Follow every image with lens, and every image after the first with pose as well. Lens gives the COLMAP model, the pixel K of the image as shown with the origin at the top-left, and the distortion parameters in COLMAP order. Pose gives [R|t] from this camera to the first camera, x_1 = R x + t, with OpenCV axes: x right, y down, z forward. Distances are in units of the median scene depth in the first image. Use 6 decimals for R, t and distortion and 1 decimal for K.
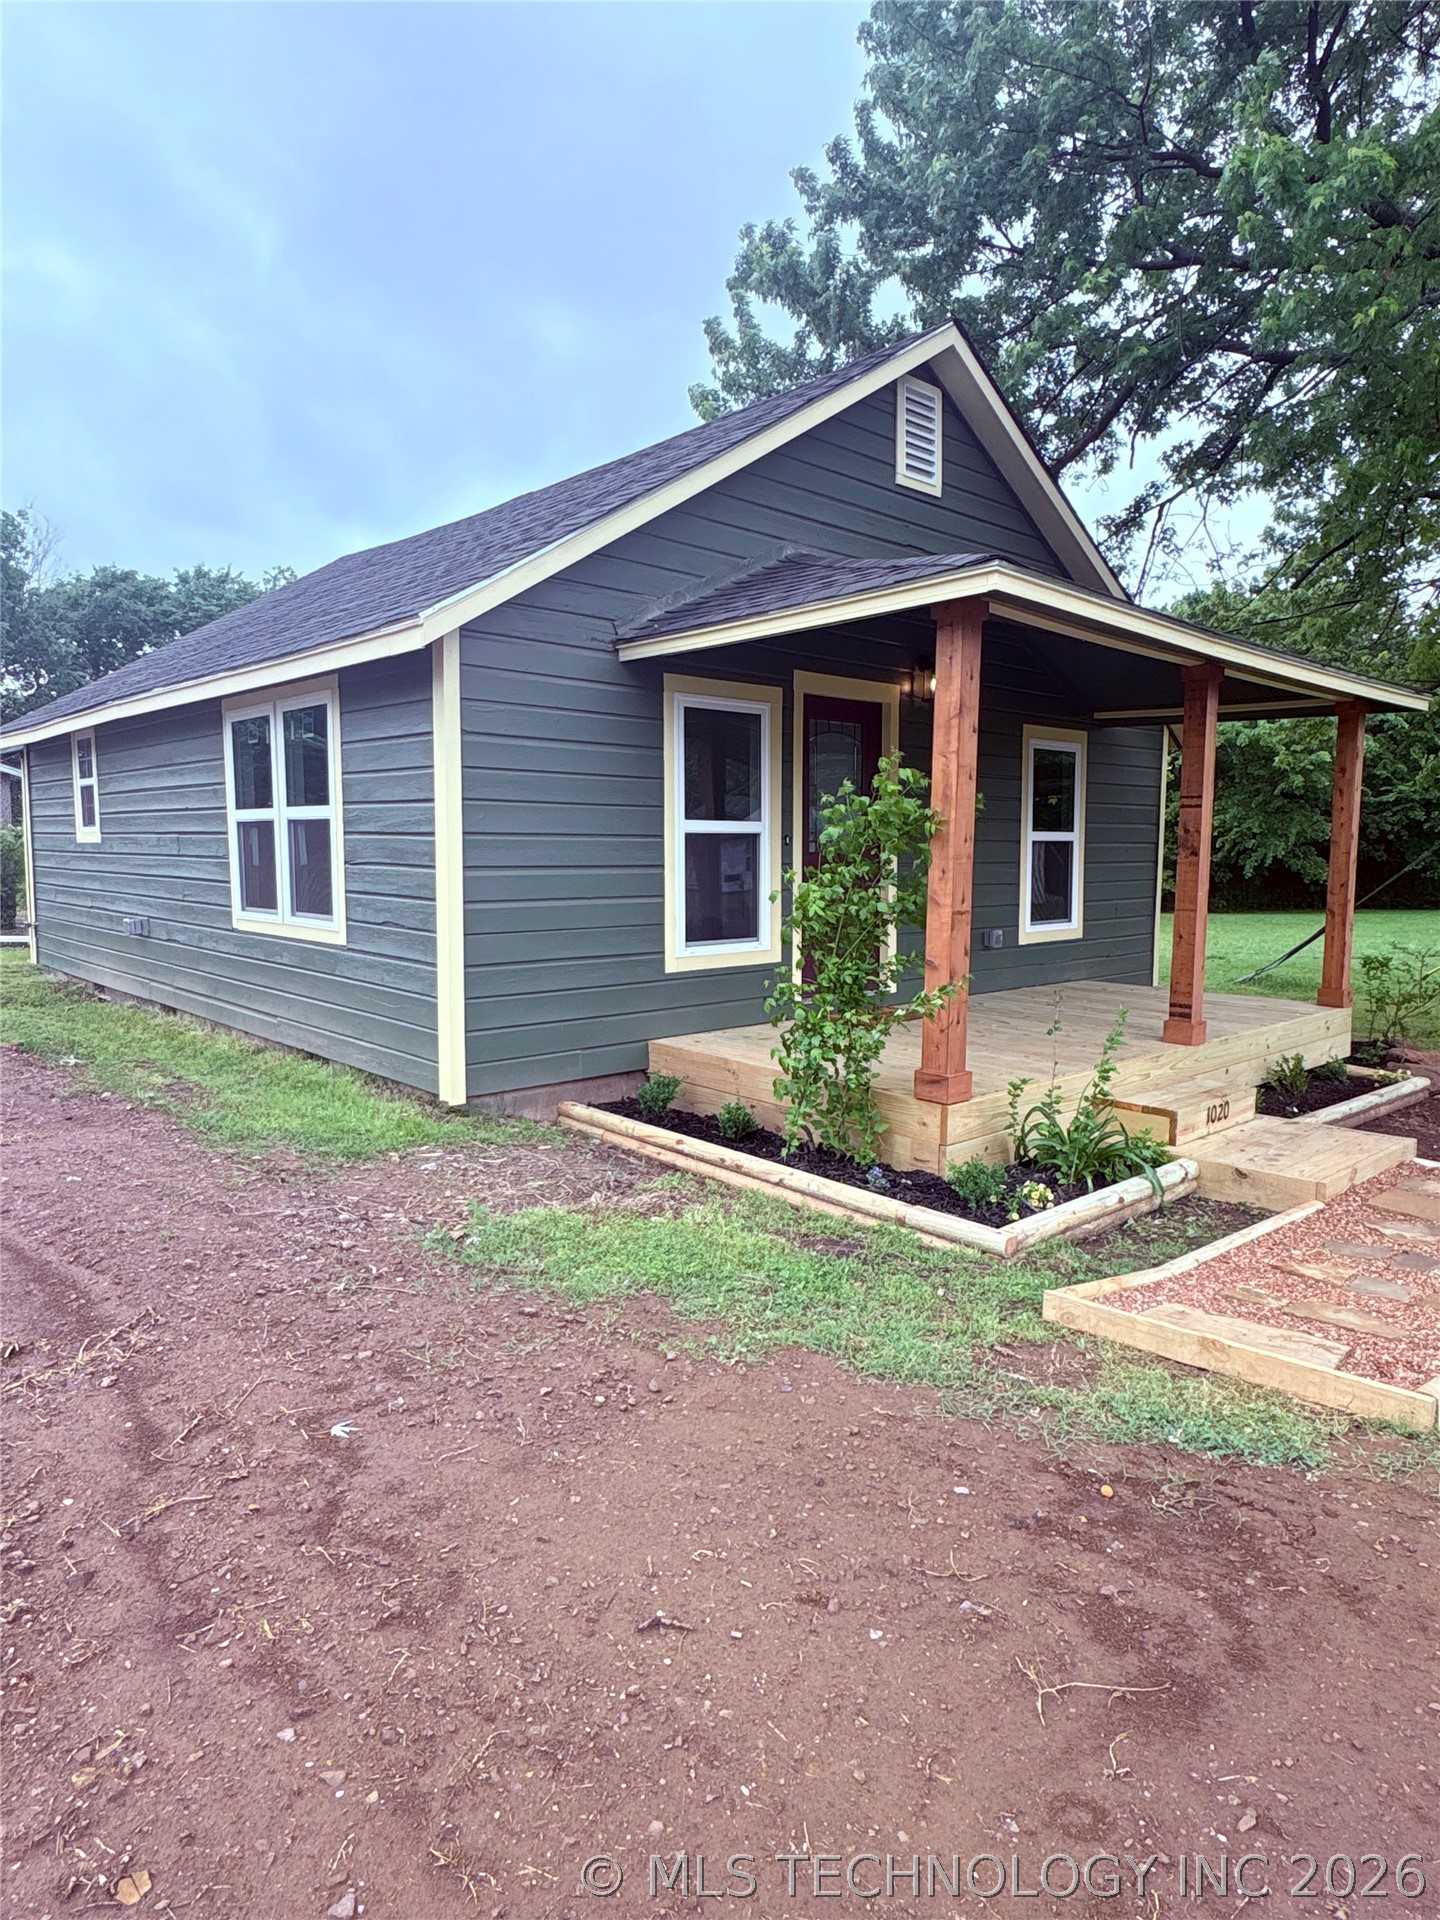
lens RADIAL K [[1166.6, 0, 705.5], [0, 1166.6, 951.3], [0, 0, 1]] dist [-0.002446, 0.000191]
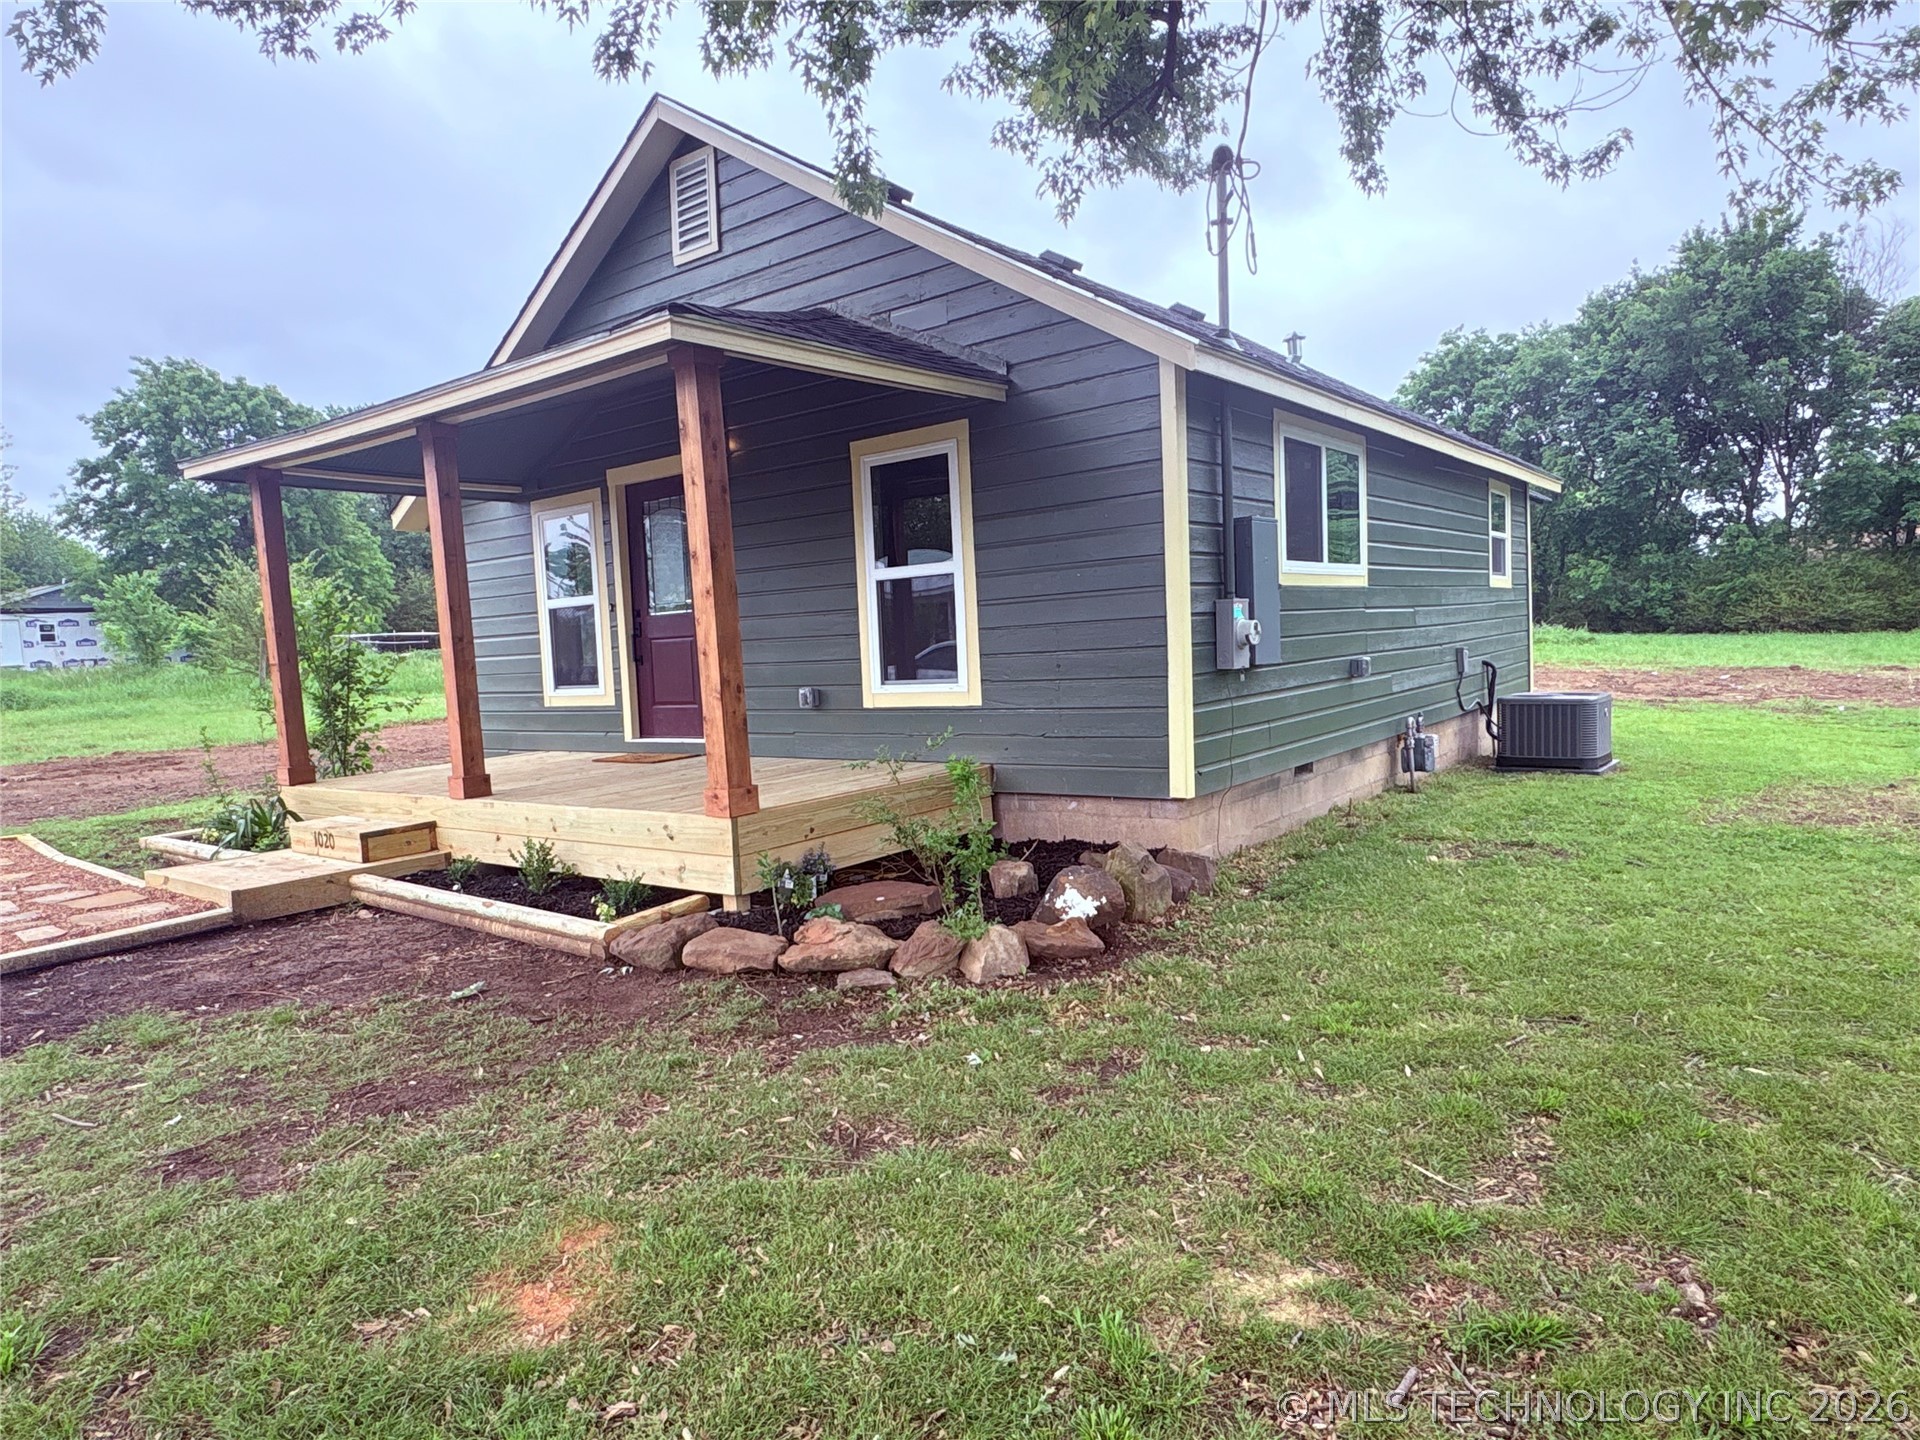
lens RADIAL K [[1166.6, 0, 953.8], [0, 1166.6, 720.6], [0, 0, 1]] dist [-0.002446, 0.000191]
pose [[0.184213, 0.053914, -0.981407, 1.367288], [-0.035255, 0.998214, 0.048220, -0.048021], [0.982254, 0.025716, 0.185785, 1.130271]]
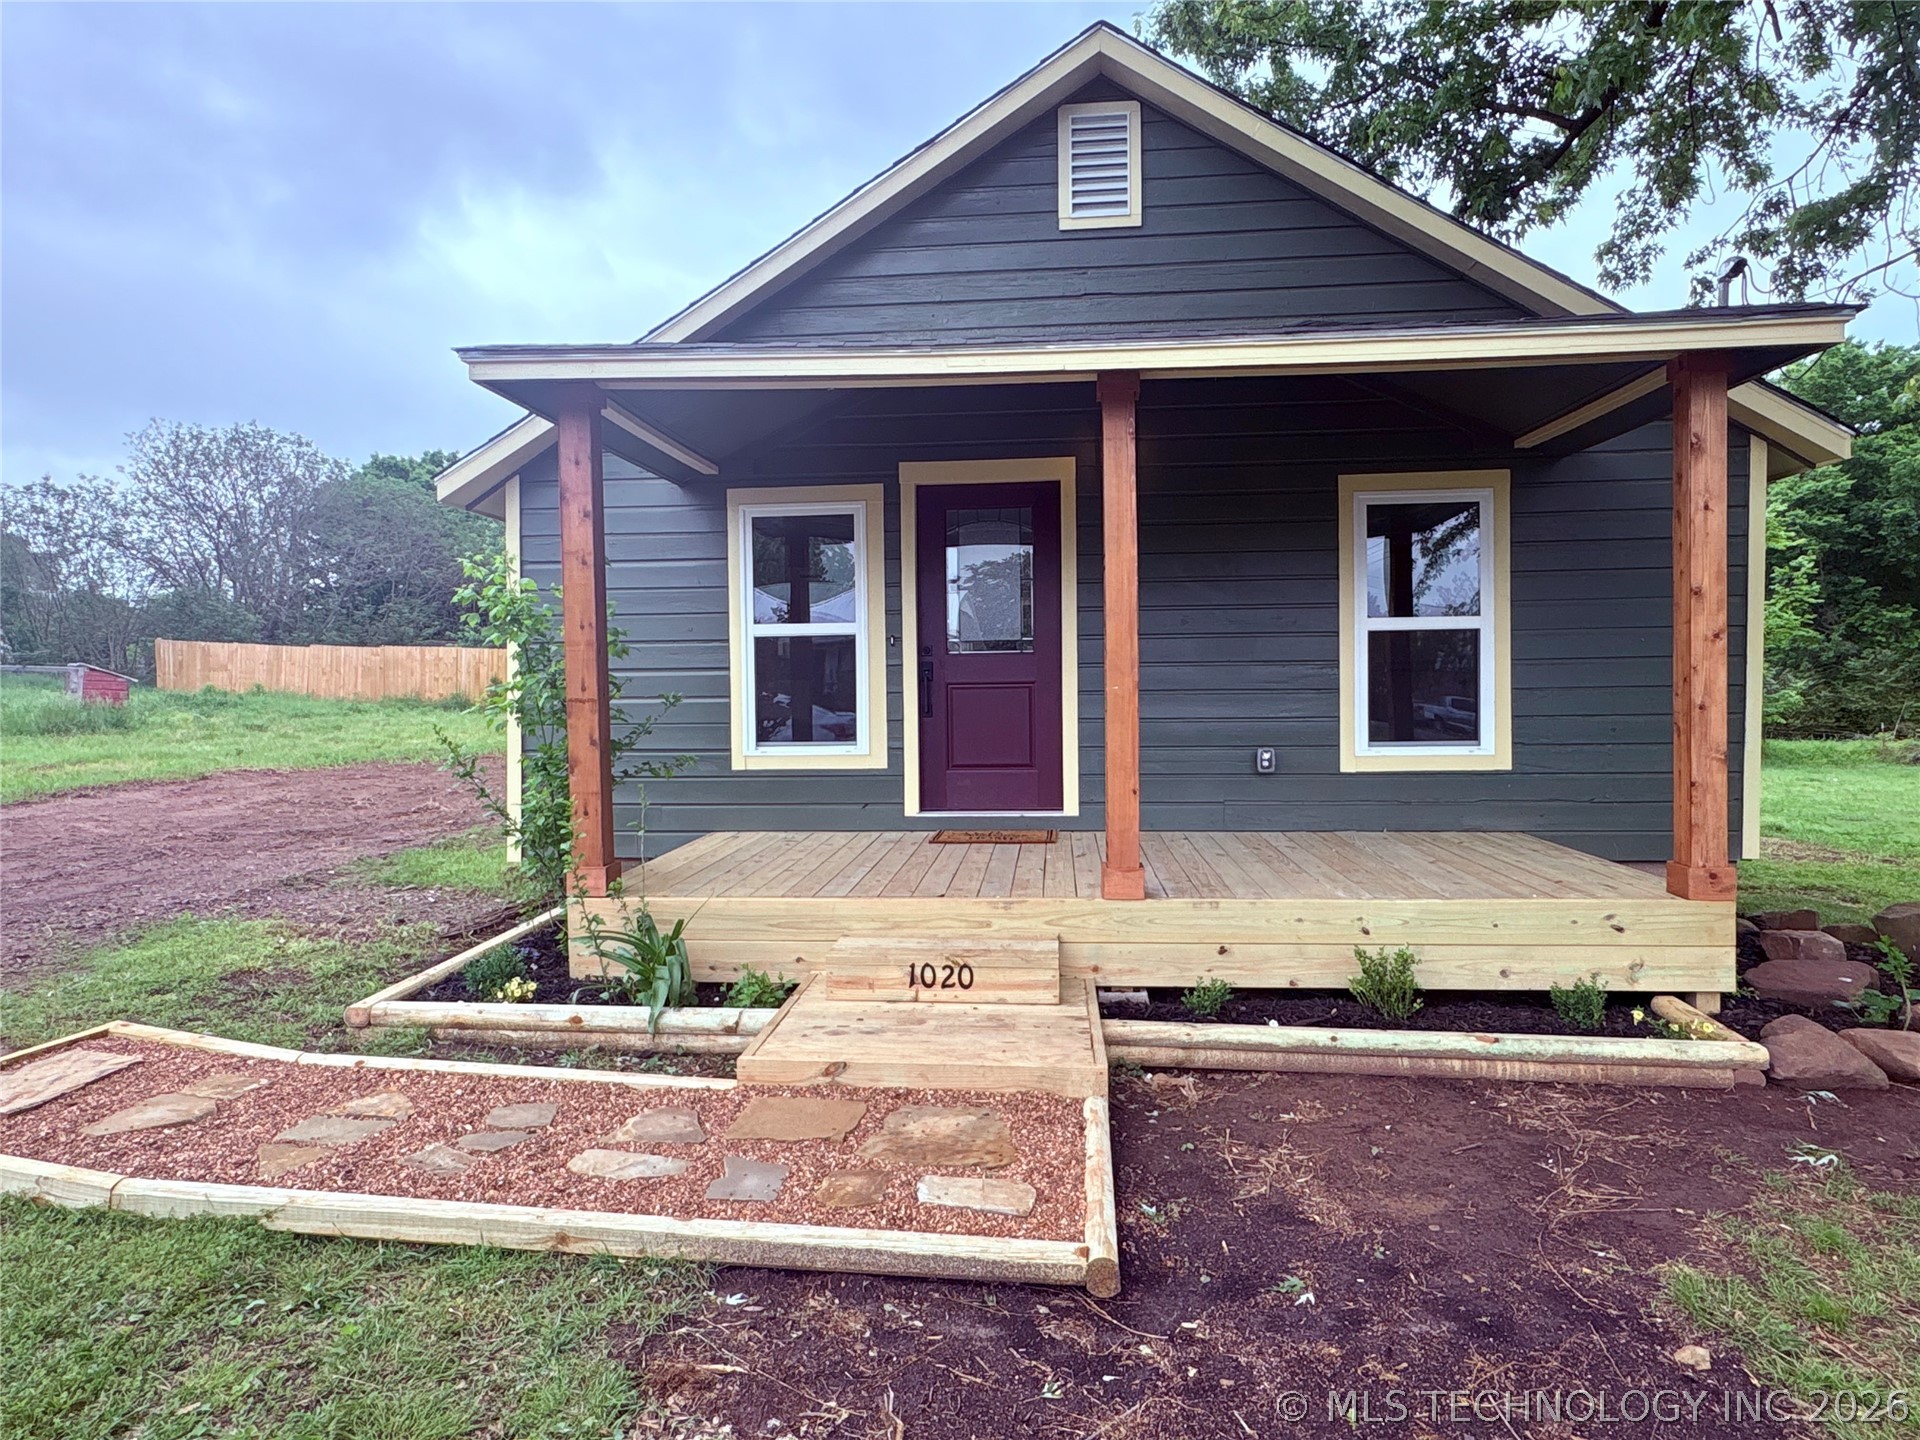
lens RADIAL K [[1166.6, 0, 951.5], [0, 1166.6, 720.4], [0, 0, 1]] dist [-0.002446, 0.000191]
pose [[0.669711, 0.010597, -0.742546, 0.811266], [-0.050978, 0.998196, -0.031732, -0.002335], [0.740870, 0.059105, 0.669043, 0.399949]]
